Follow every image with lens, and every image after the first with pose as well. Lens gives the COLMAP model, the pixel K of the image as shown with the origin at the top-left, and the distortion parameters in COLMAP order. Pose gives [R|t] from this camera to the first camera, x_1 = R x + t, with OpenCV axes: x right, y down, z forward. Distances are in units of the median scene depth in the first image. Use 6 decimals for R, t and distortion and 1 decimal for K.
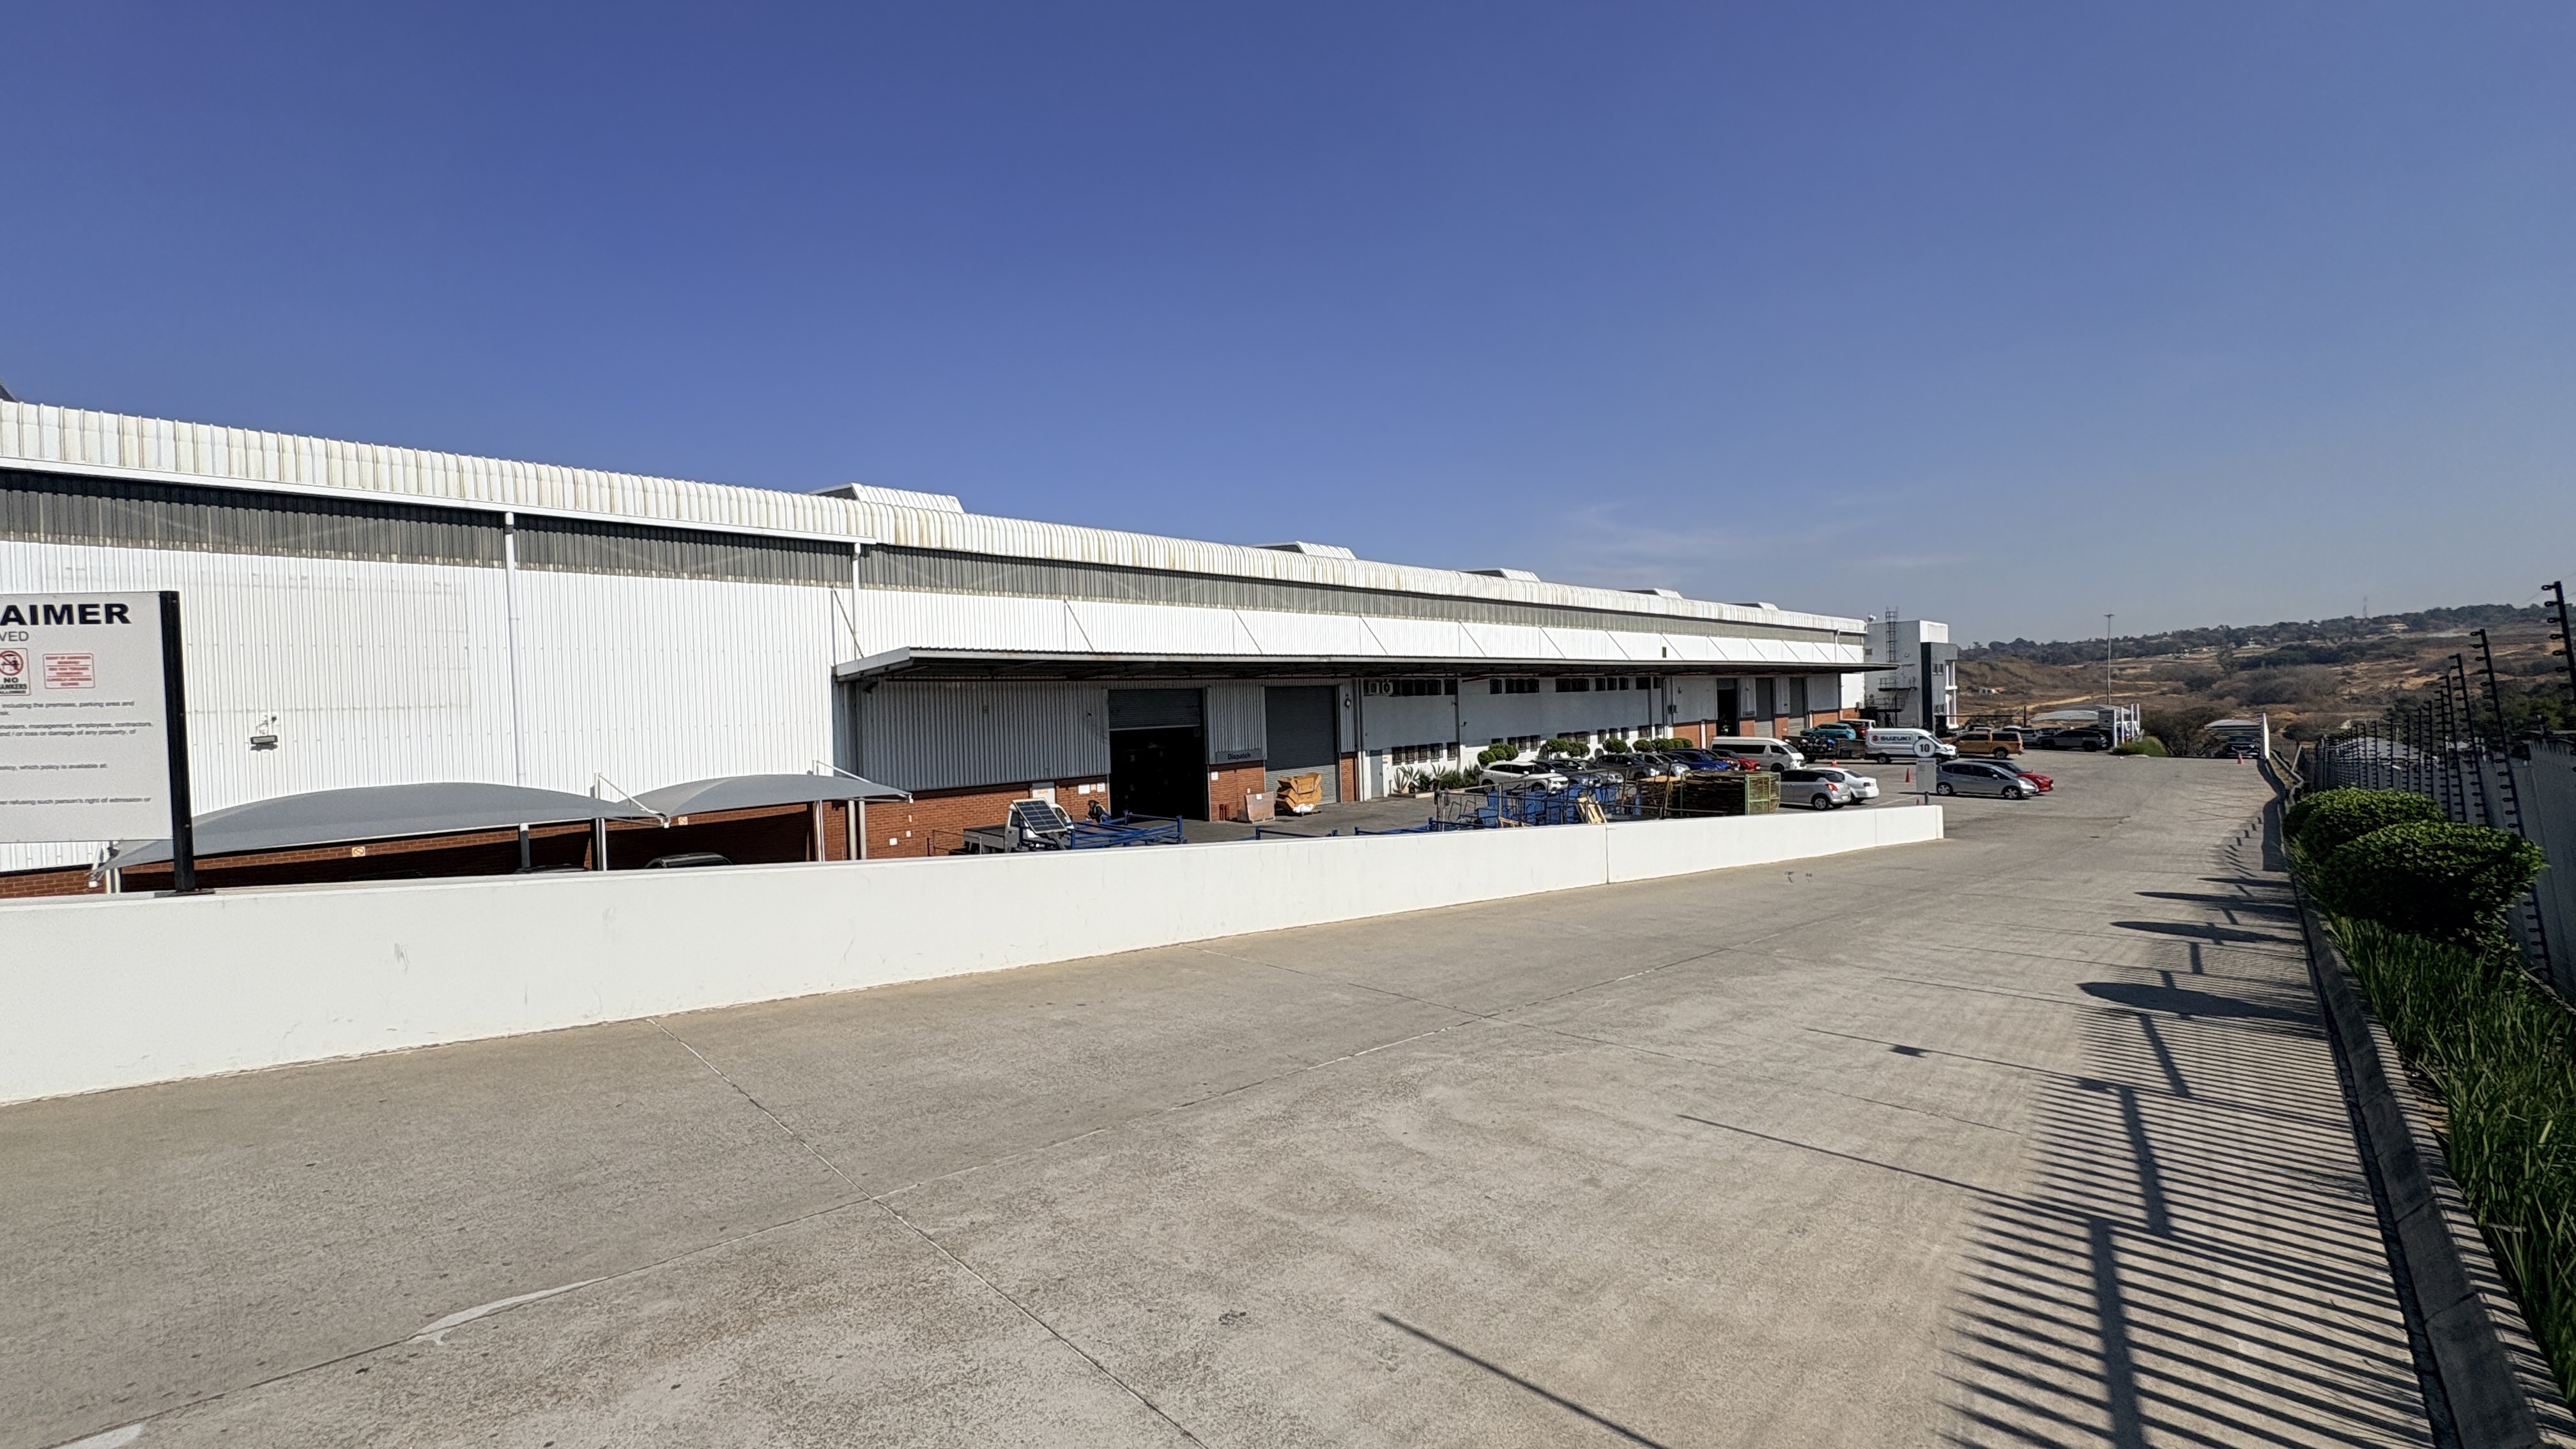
lens RADIAL K [[1026.7, 0, 1283.8], [0, 1026.7, 722.8], [0, 0, 1]] dist [0.000193, -0.000409]
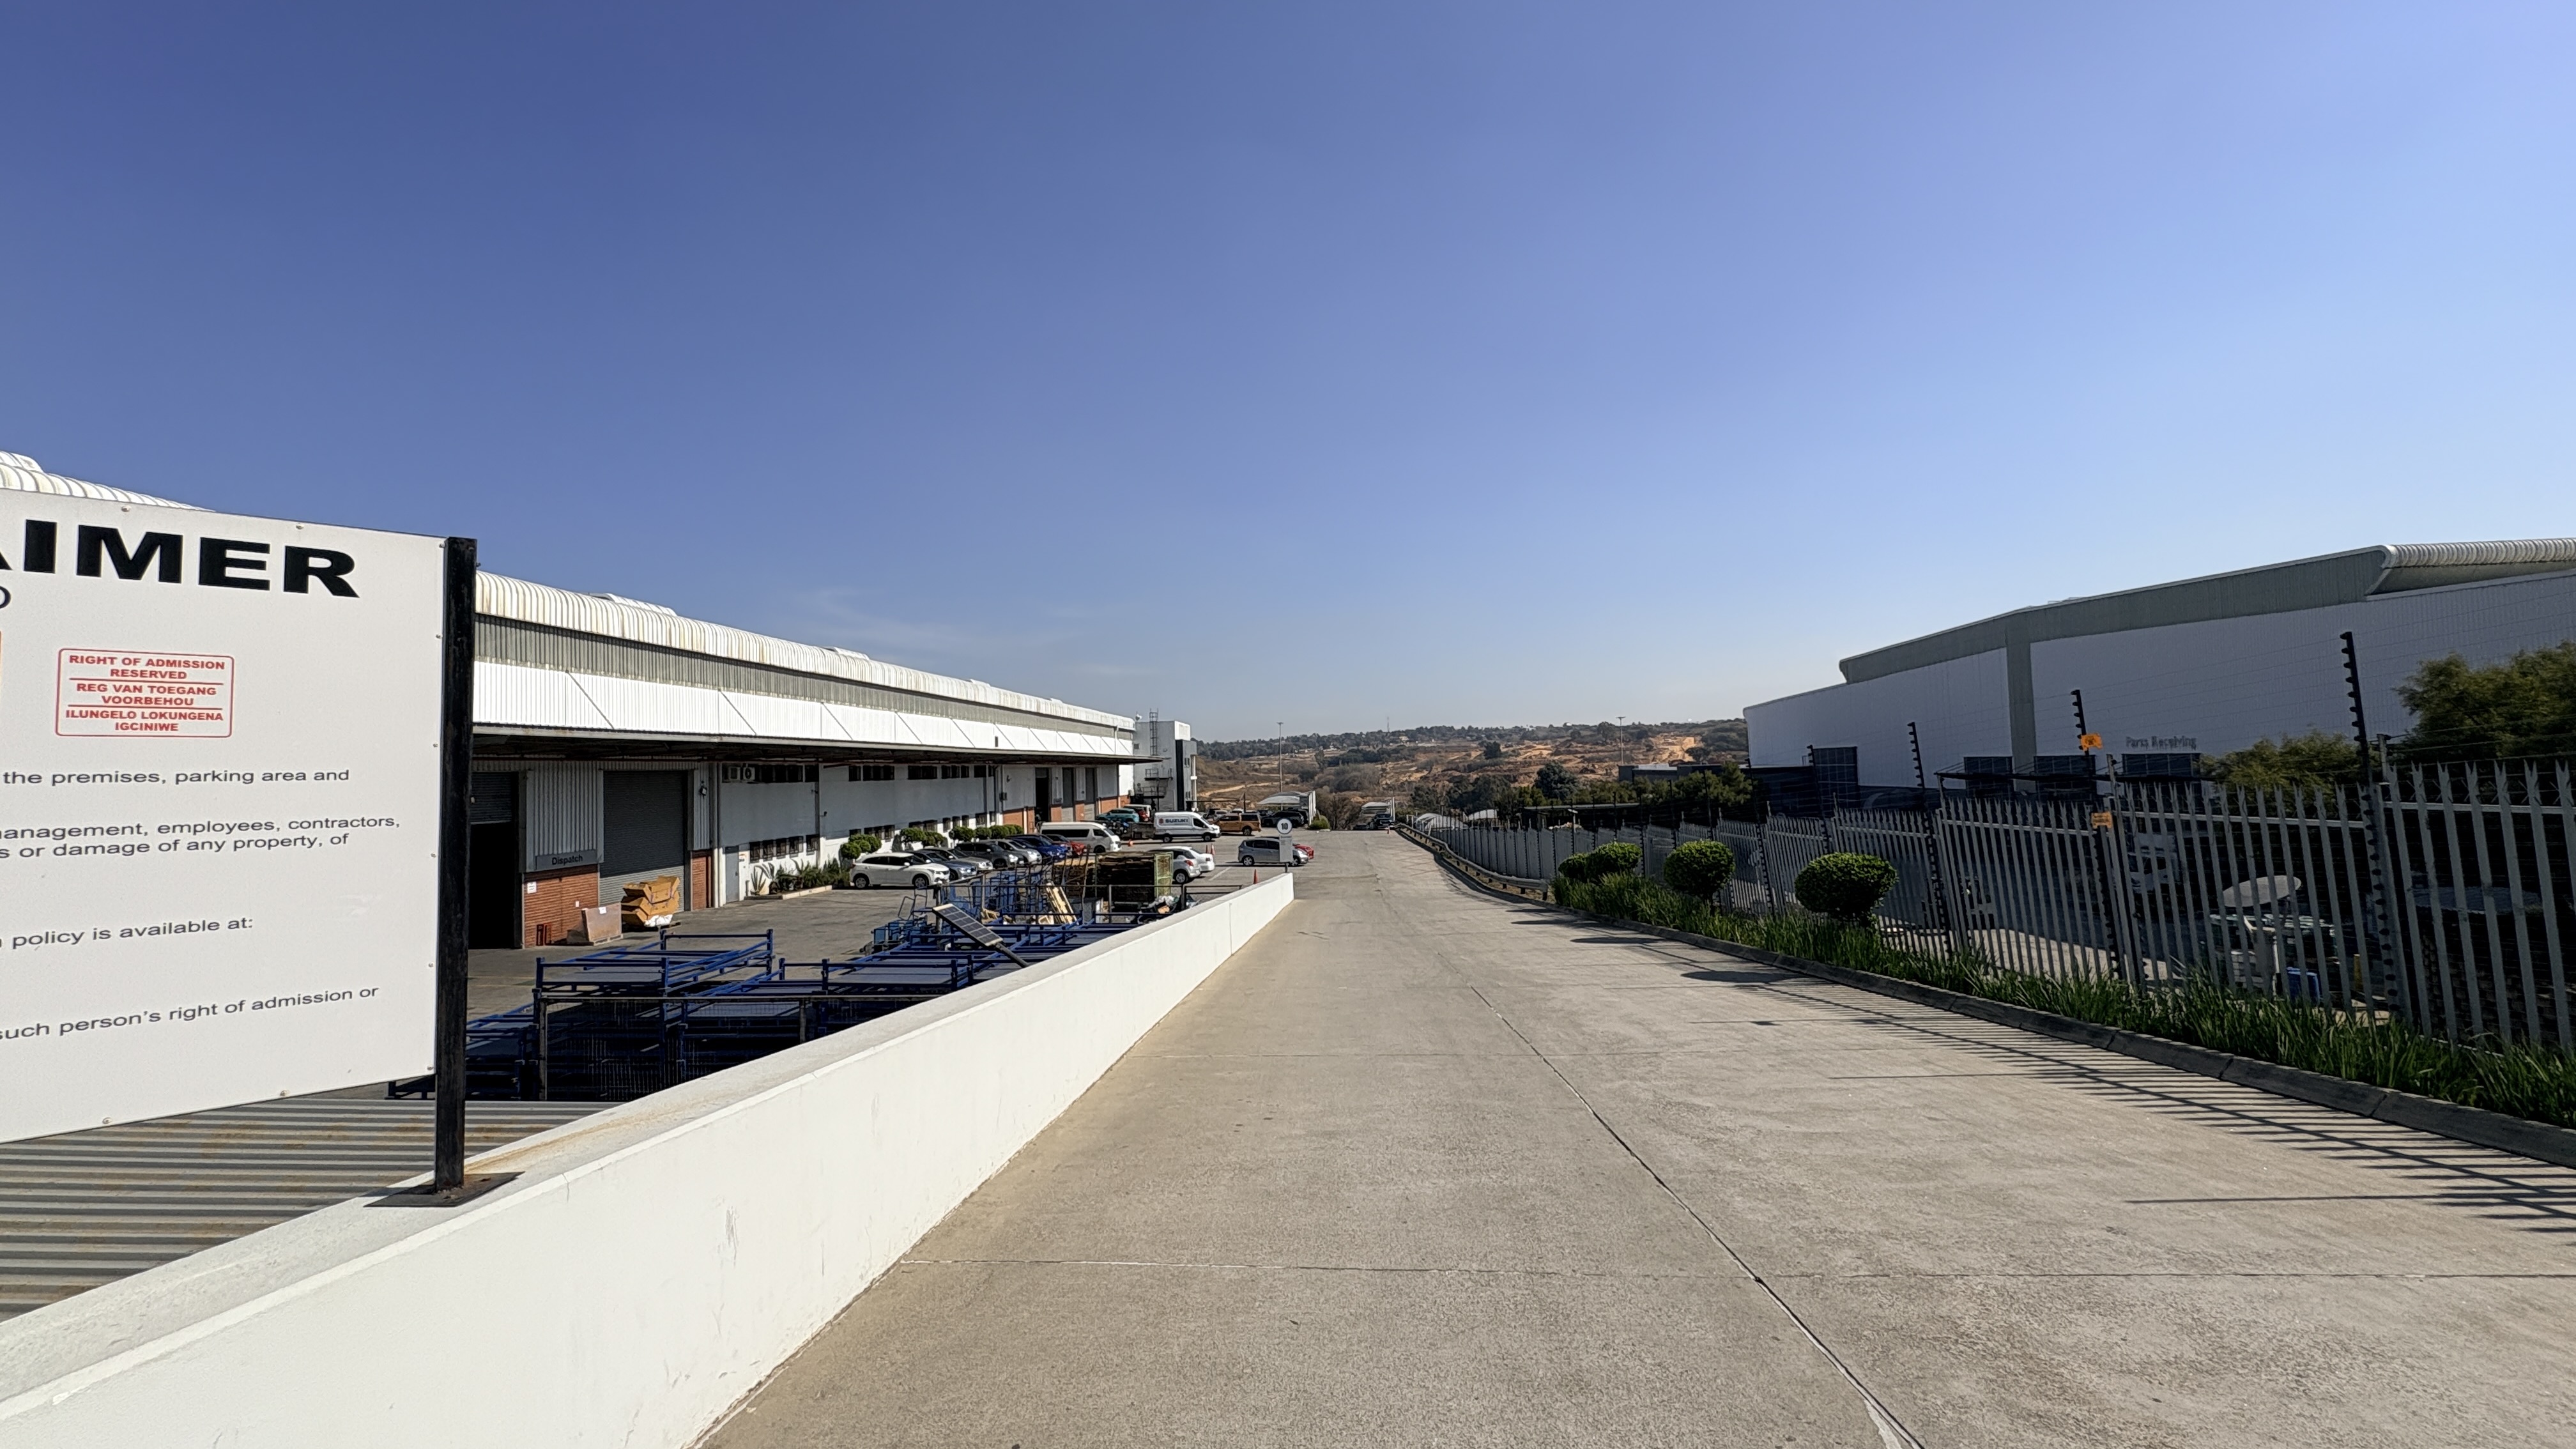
lens RADIAL K [[1026.7, 0, 1283.8], [0, 1026.7, 722.8], [0, 0, 1]] dist [0.000193, -0.000409]
pose [[0.755298, 0.041069, 0.654094, -0.126330], [0.015498, 0.996636, -0.080472, 0.000030], [-0.655199, 0.070917, 0.752121, 0.045624]]
